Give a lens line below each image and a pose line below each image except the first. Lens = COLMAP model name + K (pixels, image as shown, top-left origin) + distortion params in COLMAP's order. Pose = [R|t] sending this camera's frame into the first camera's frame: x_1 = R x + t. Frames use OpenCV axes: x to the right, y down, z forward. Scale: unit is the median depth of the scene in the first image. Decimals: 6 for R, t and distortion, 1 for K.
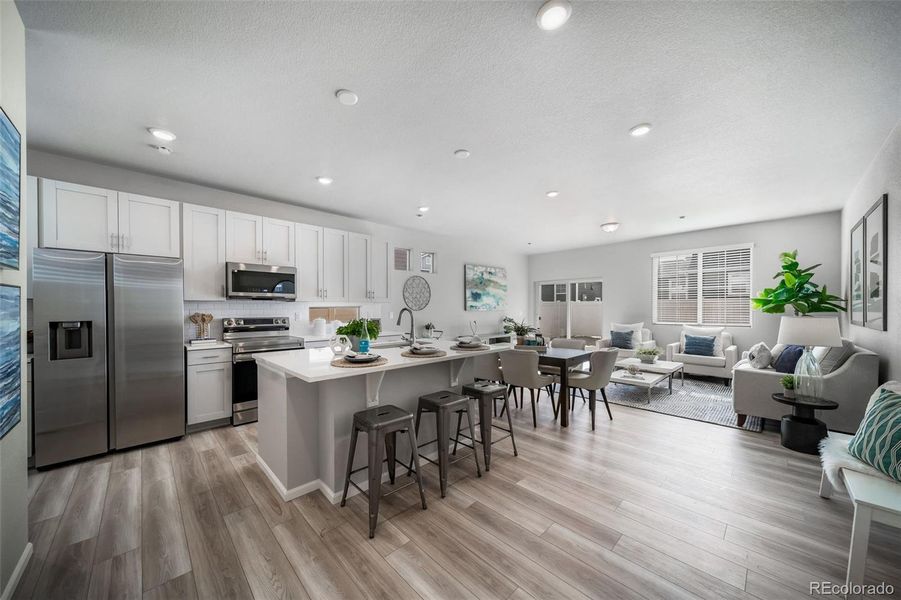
lens RADIAL K [[323.3, 0, 451.2], [0, 323.3, 308.3], [0, 0, 1]] dist [0.000227, -0.000052]
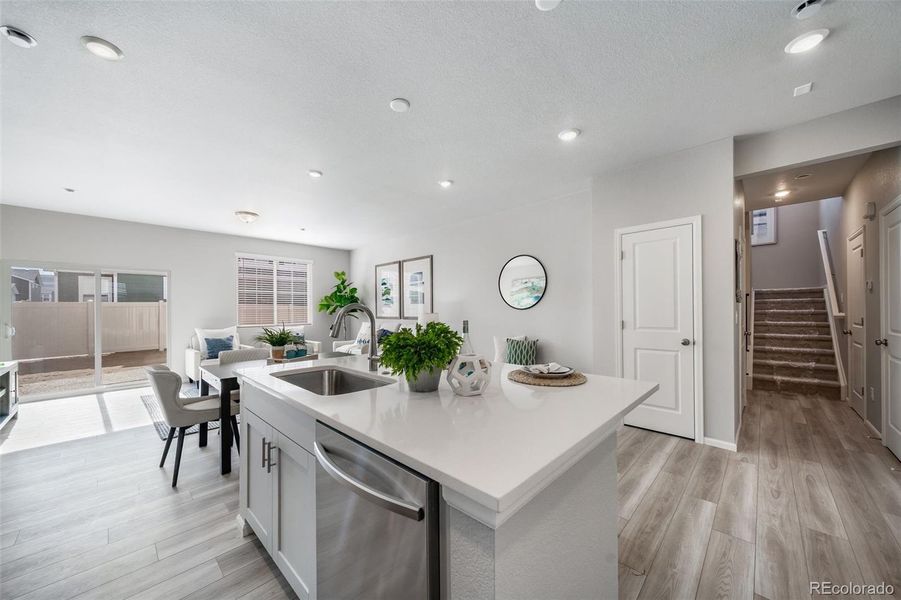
lens RADIAL K [[323.3, 0, 447.4], [0, 323.3, 307.0], [0, 0, 1]] dist [0.000227, -0.000052]
pose [[-0.027397, 0.006763, 0.999602, -1.208601], [0.017406, 0.999829, -0.006287, 0.014147], [-0.999473, 0.017227, -0.027510, 1.498402]]
